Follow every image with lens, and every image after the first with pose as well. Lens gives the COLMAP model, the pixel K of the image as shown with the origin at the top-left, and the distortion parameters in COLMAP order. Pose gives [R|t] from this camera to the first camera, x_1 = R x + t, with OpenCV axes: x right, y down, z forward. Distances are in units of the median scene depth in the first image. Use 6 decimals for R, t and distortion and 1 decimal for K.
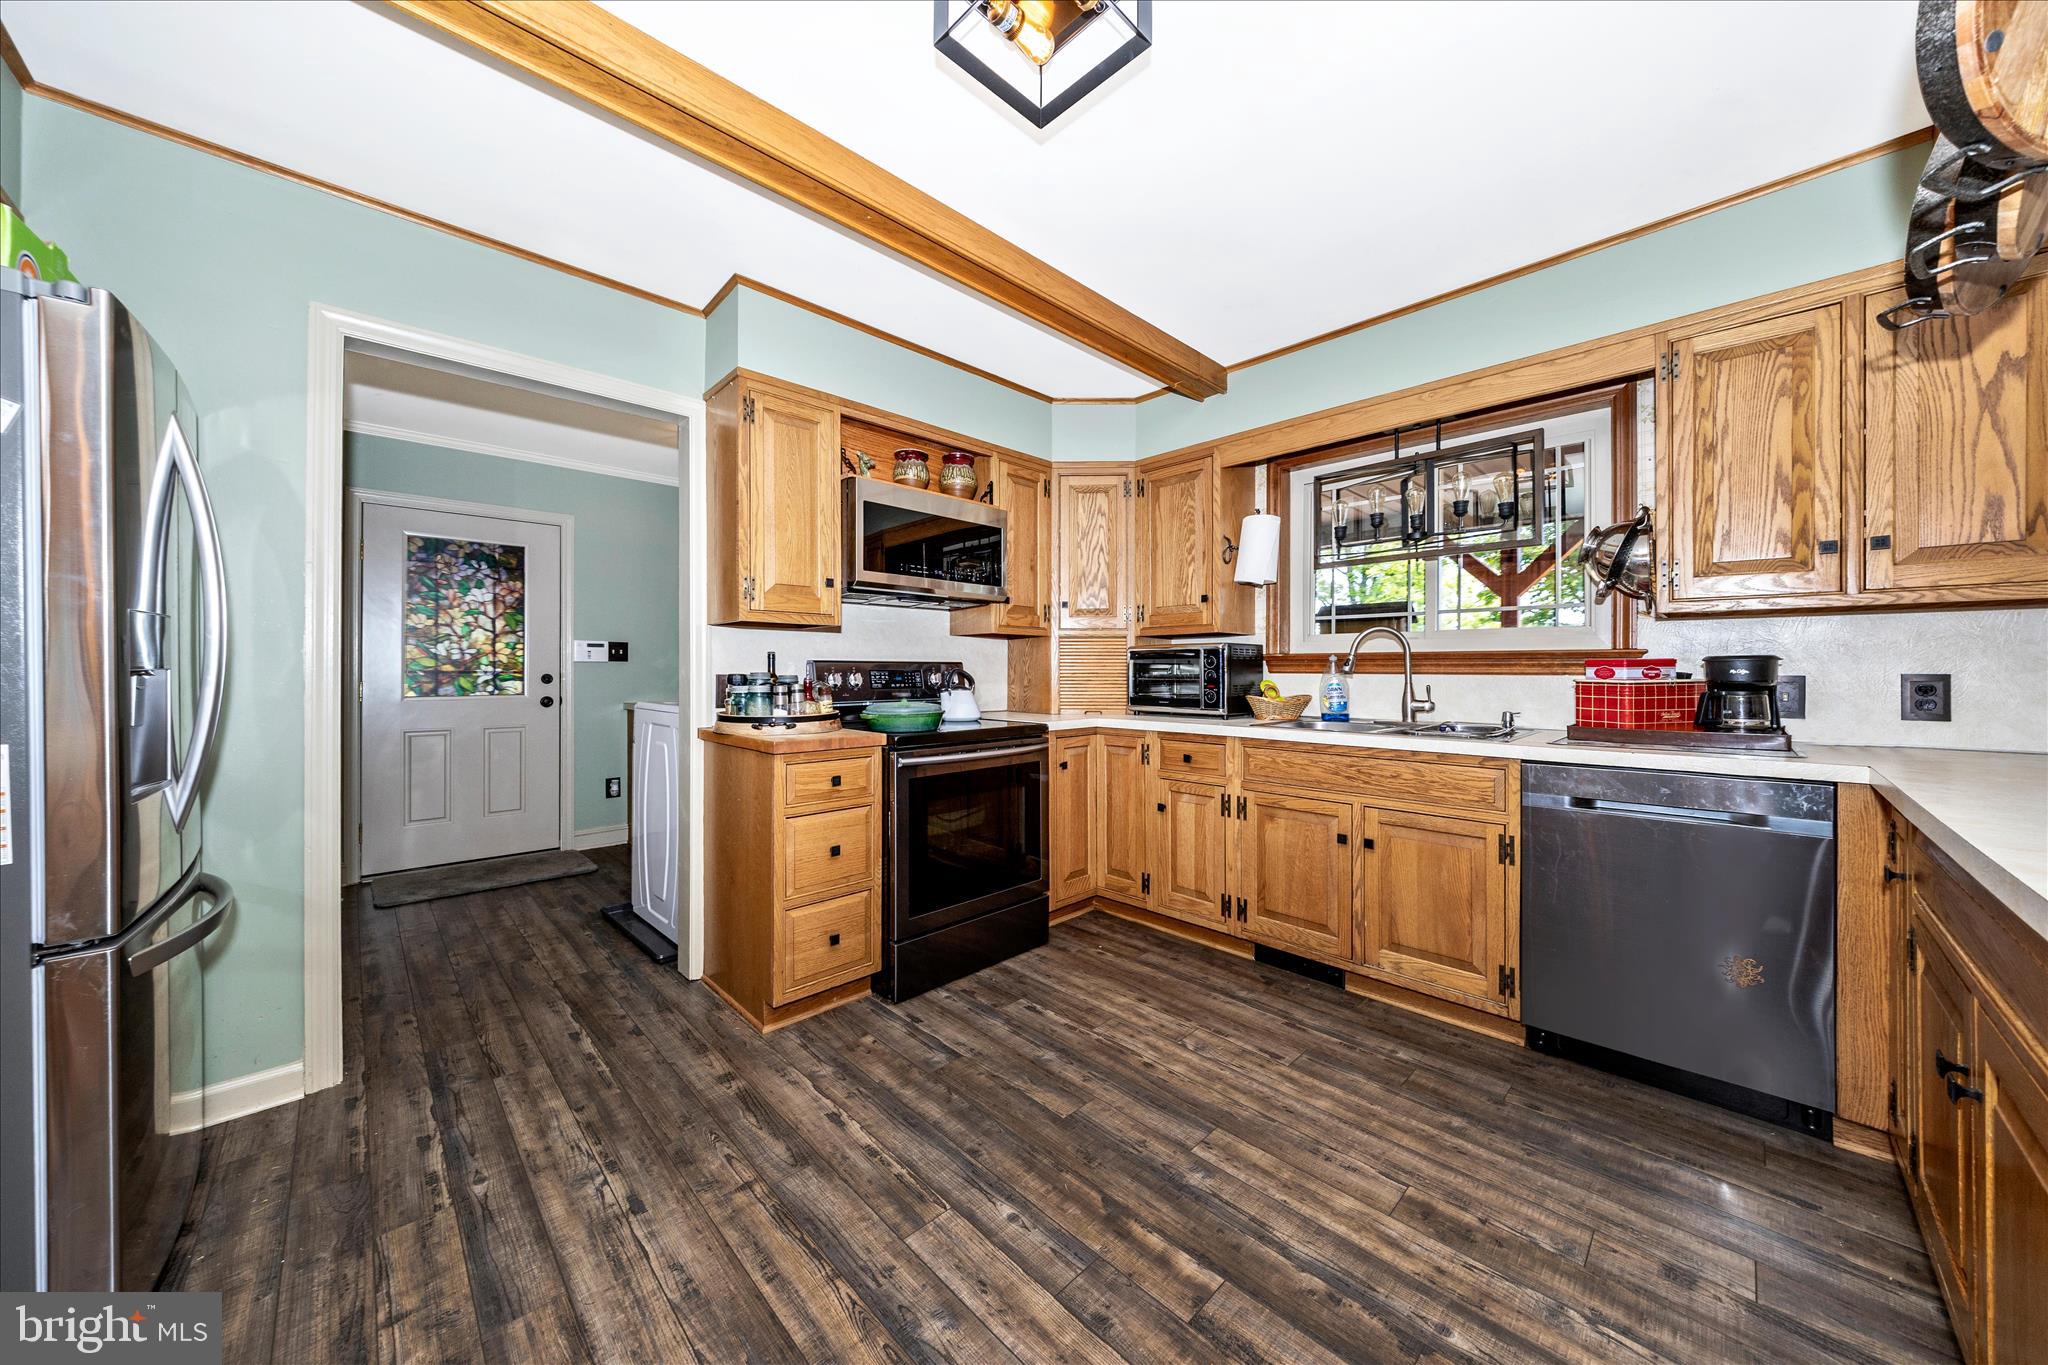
lens RADIAL K [[697.5, 0, 1016.6], [0, 697.5, 672.0], [0, 0, 1]] dist [0.013528, -0.000109]
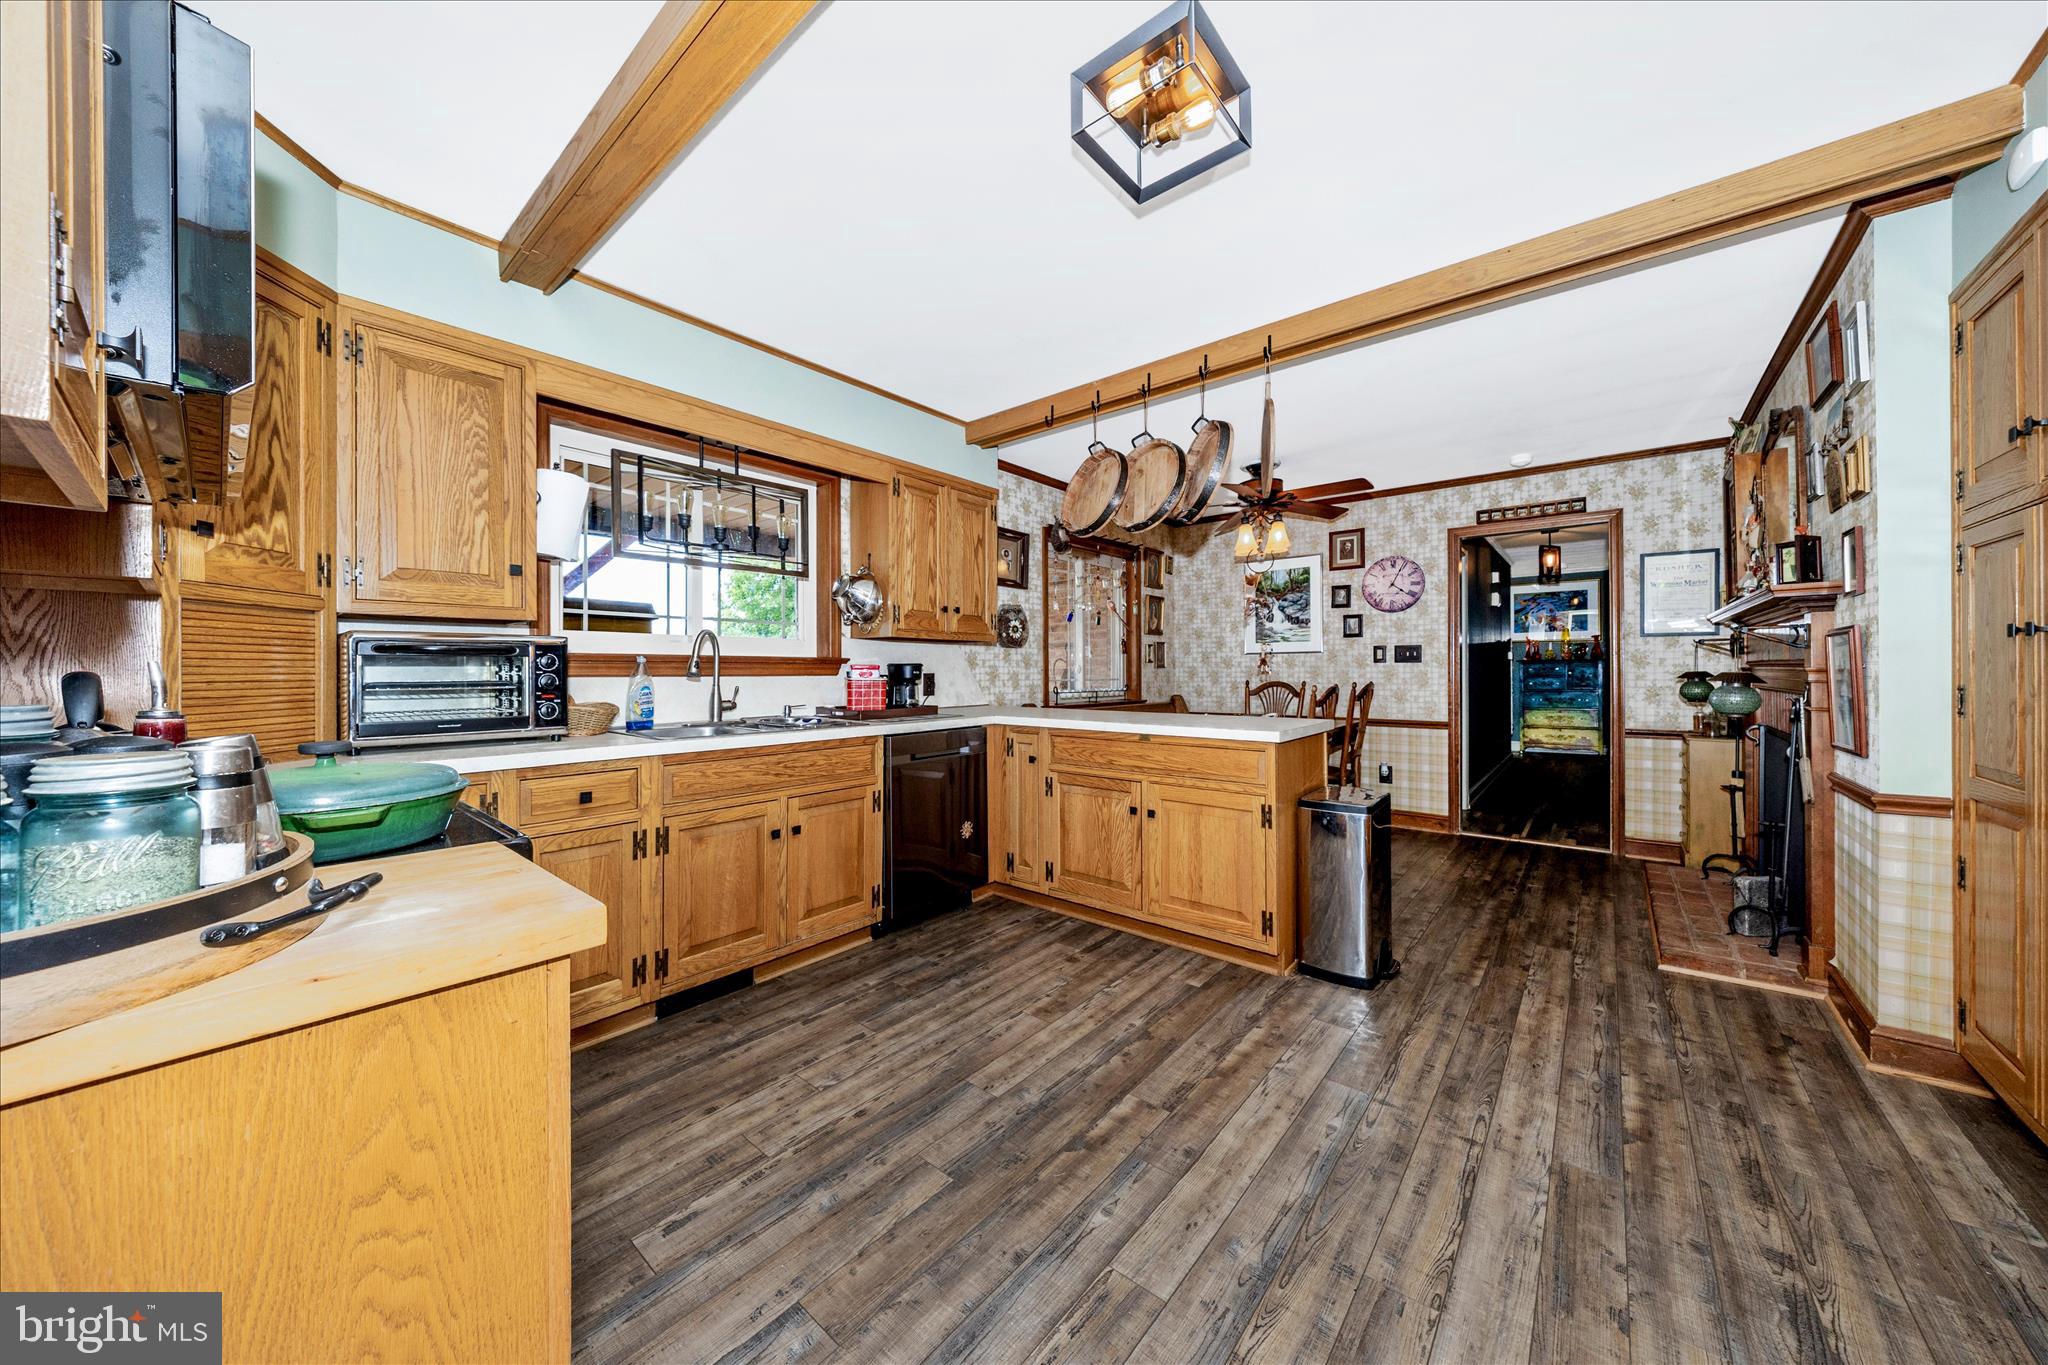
lens RADIAL K [[697.5, 0, 1017.5], [0, 697.5, 669.4], [0, 0, 1]] dist [0.013528, -0.000109]
pose [[-0.087800, -0.002577, 0.996135, -0.706390], [0.006414, 0.999974, 0.003152, -0.010499], [-0.996117, 0.006666, -0.087781, 0.850694]]
